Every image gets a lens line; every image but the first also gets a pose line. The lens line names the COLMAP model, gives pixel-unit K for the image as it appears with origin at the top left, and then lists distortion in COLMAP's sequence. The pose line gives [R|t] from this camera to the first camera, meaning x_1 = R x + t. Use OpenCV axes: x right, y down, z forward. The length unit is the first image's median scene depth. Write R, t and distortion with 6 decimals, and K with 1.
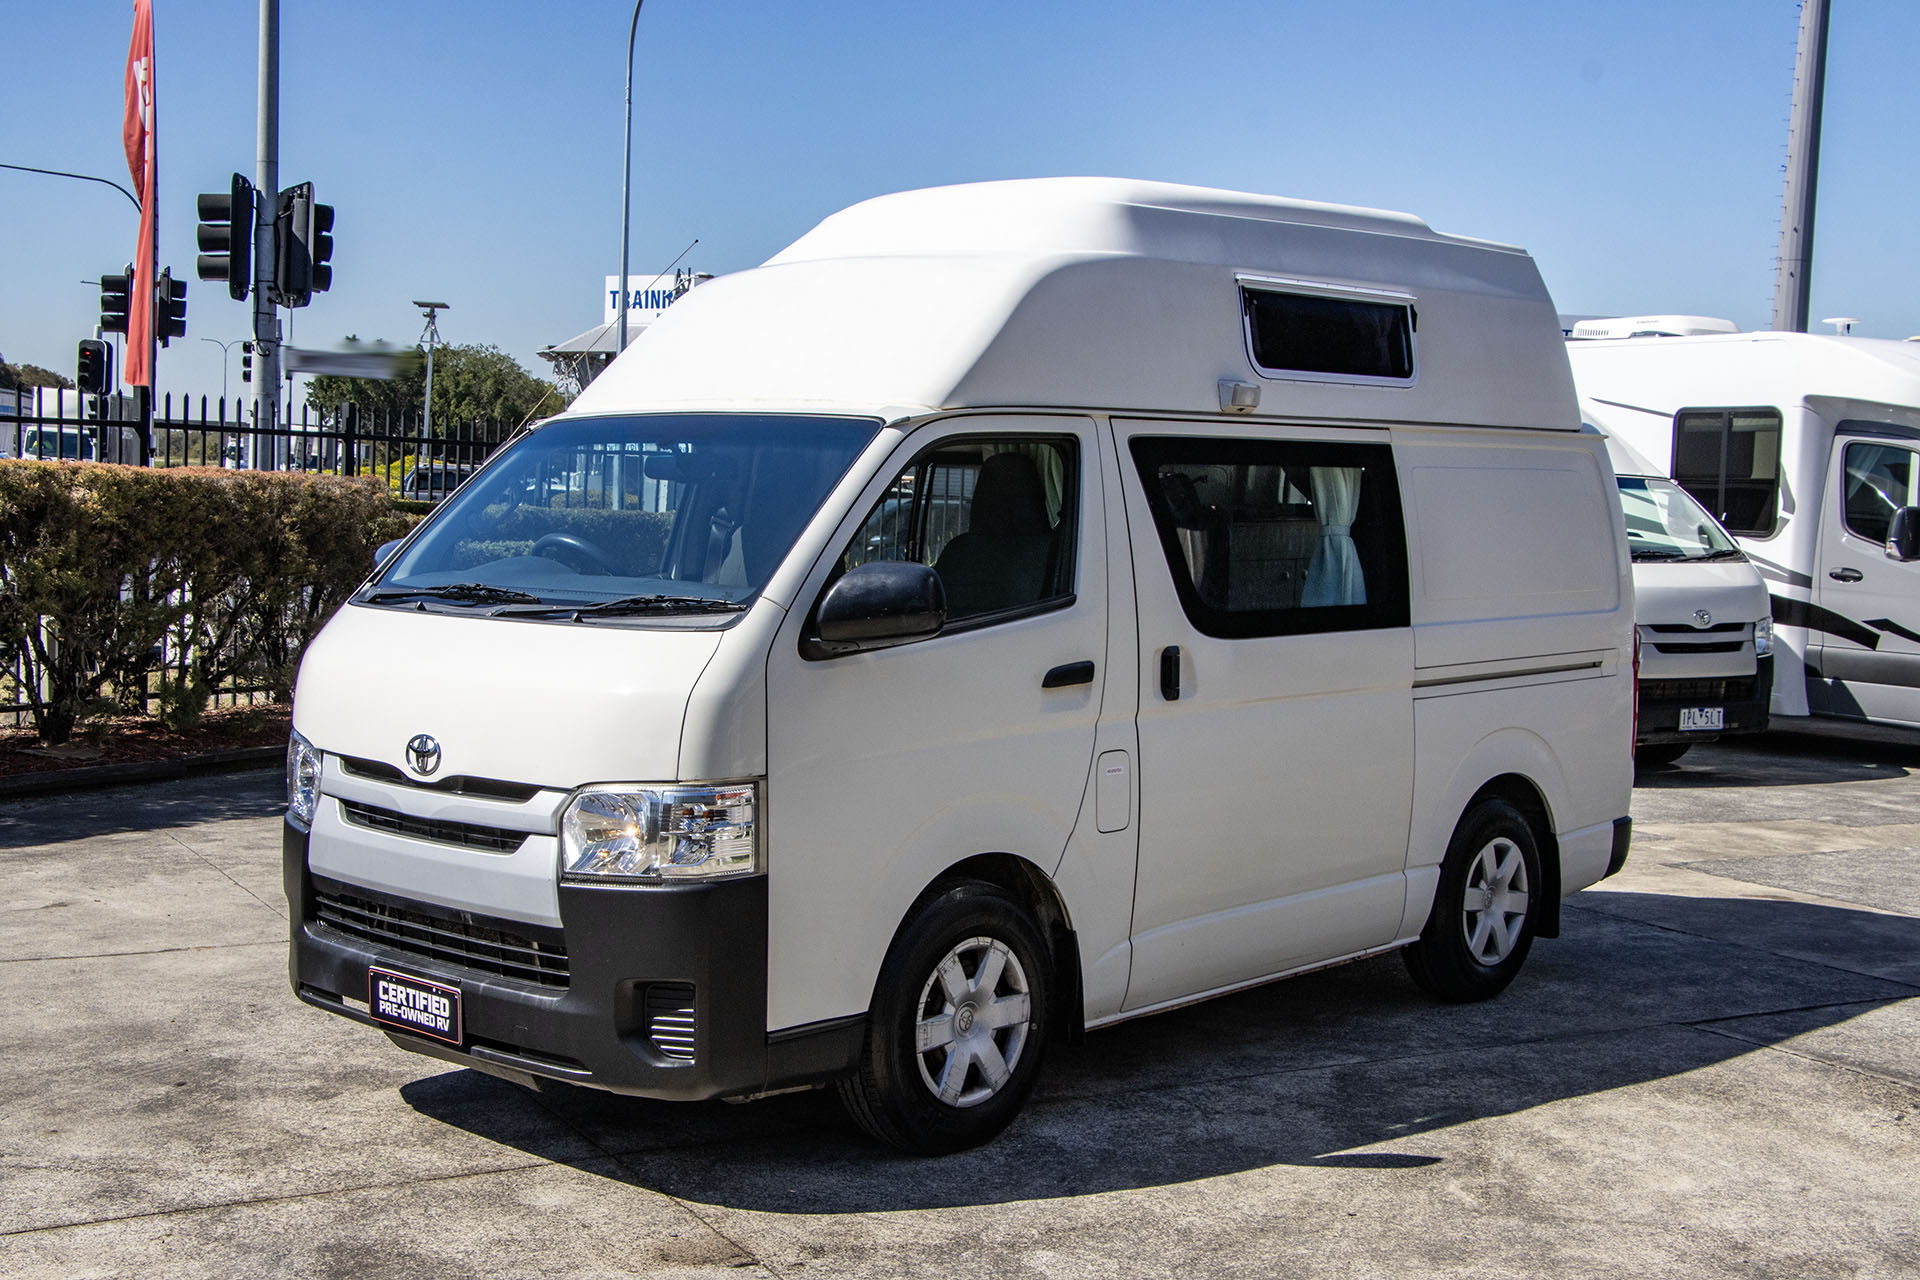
lens RADIAL K [[2375.7, 0, 960.0], [0, 2375.7, 640.0], [0, 0, 1]] dist [-0.049467, -0.006601]
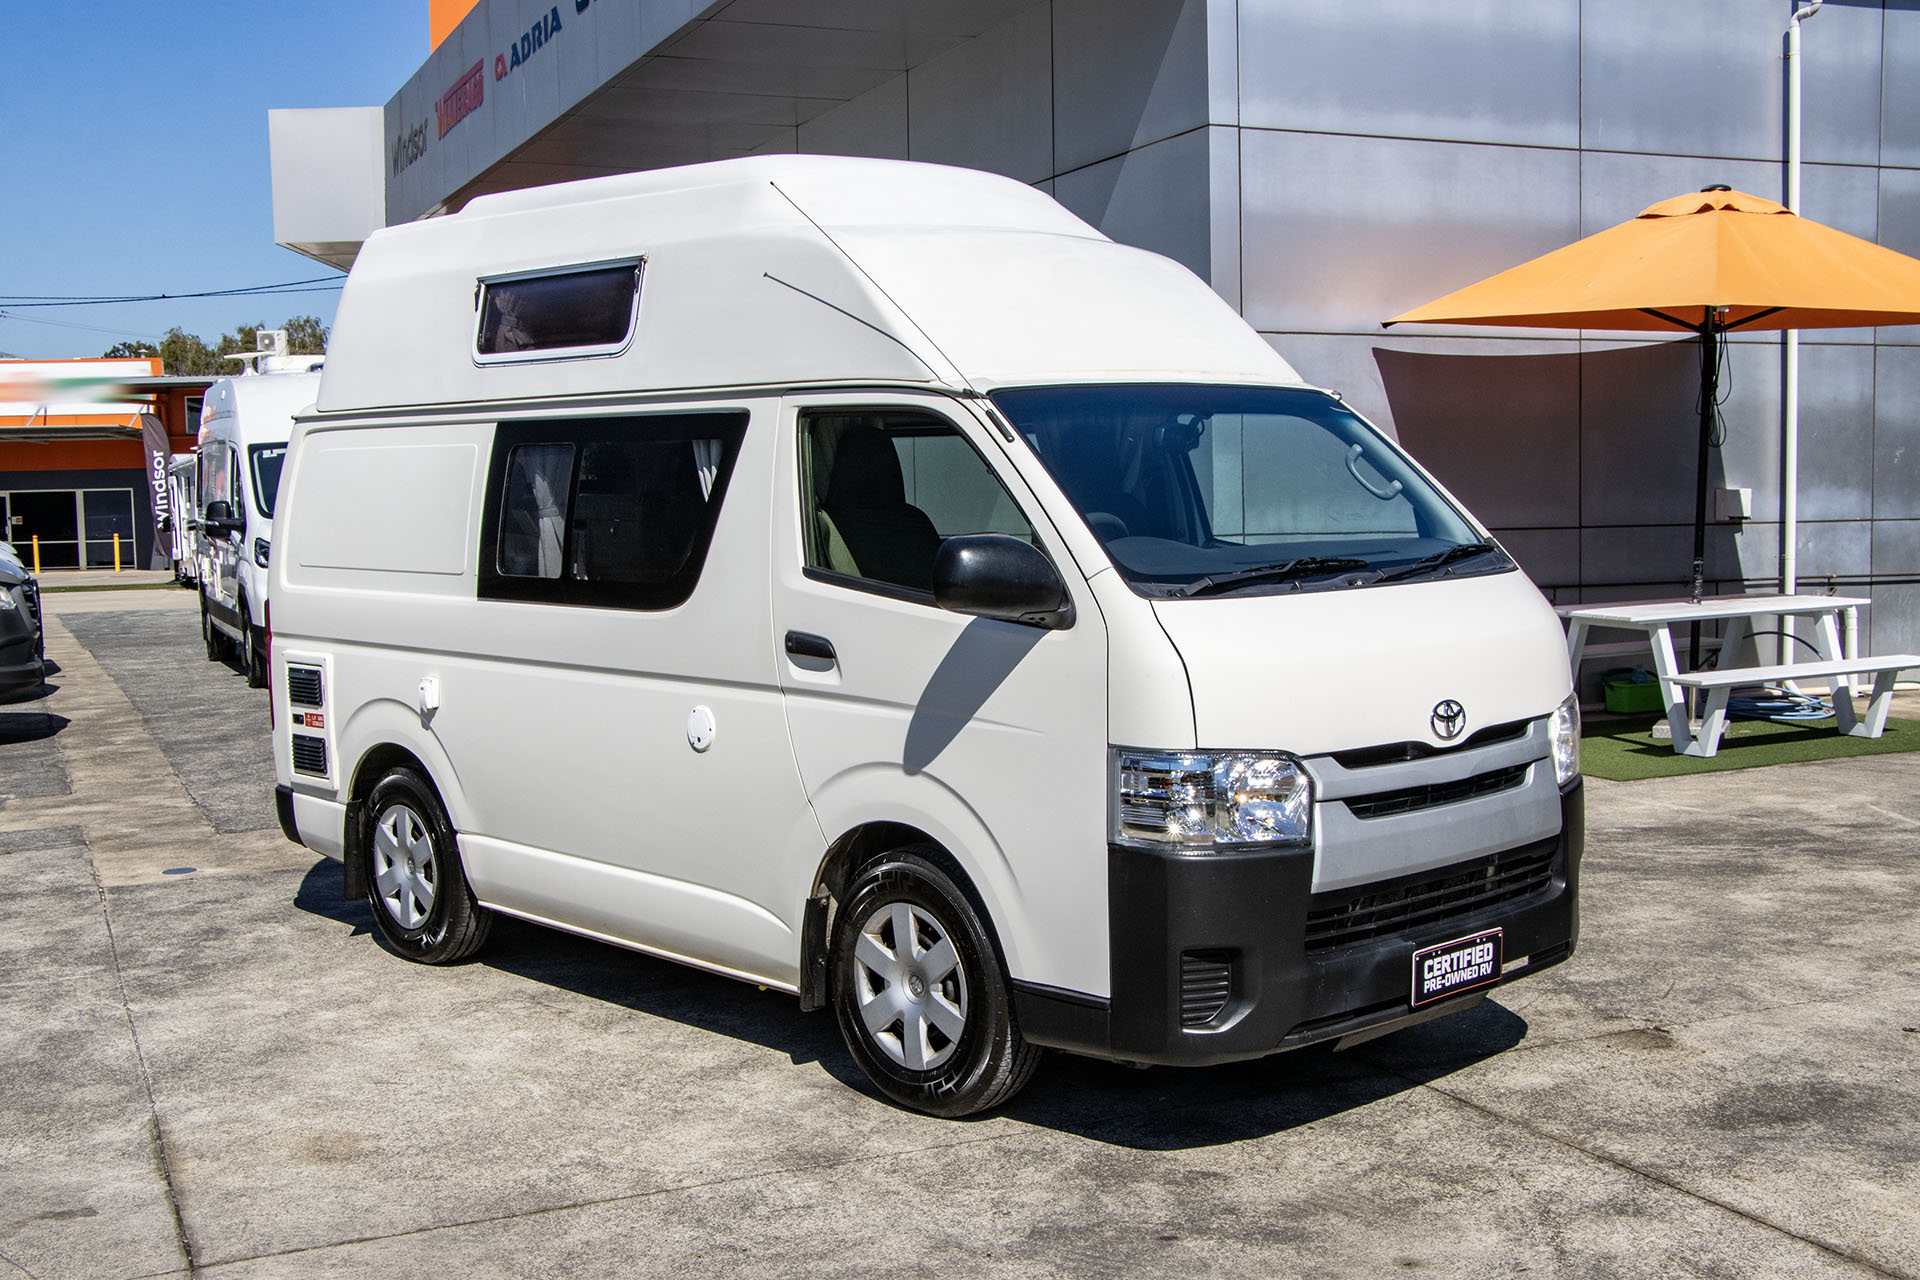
lens RADIAL K [[2241.8, 0, 960.0], [0, 2241.8, 640.0], [0, 0, 1]] dist [-0.108766, 0.328875]
pose [[0.088346, -0.100950, 0.990961, -1.164215], [0.093710, 0.991281, 0.092628, -0.091376], [-0.991672, 0.084680, 0.097035, 1.091988]]
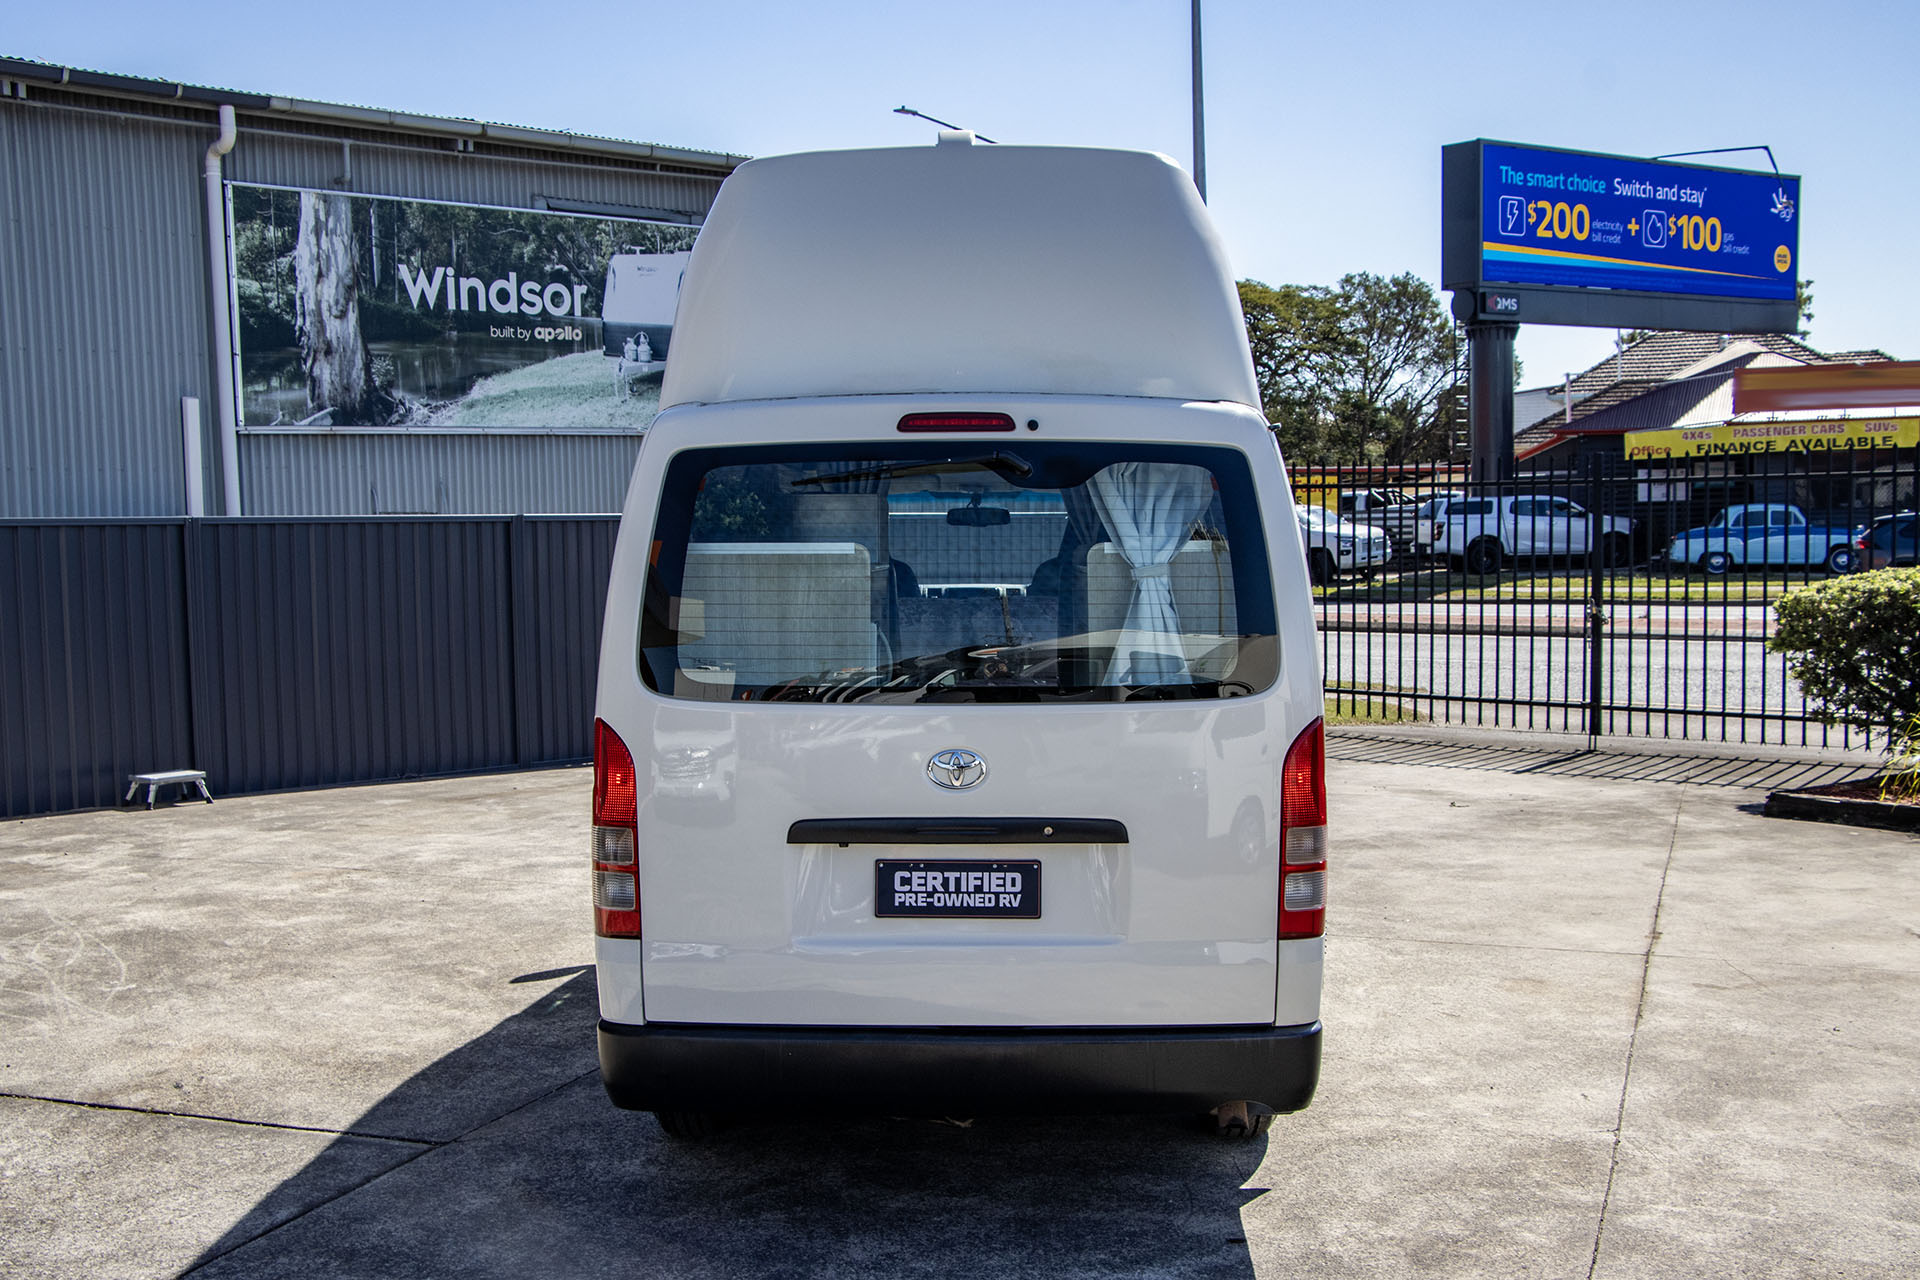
lens RADIAL K [[2079.6, 0, 977.6], [0, 2079.6, 637.8], [0, 0, 1]] dist [-0.109318, 0.283033]
pose [[-0.746427, 0.017881, -0.665227, 0.852788], [-0.054161, 0.994690, 0.087509, -0.122325], [0.663260, 0.101348, -0.741495, 2.178050]]
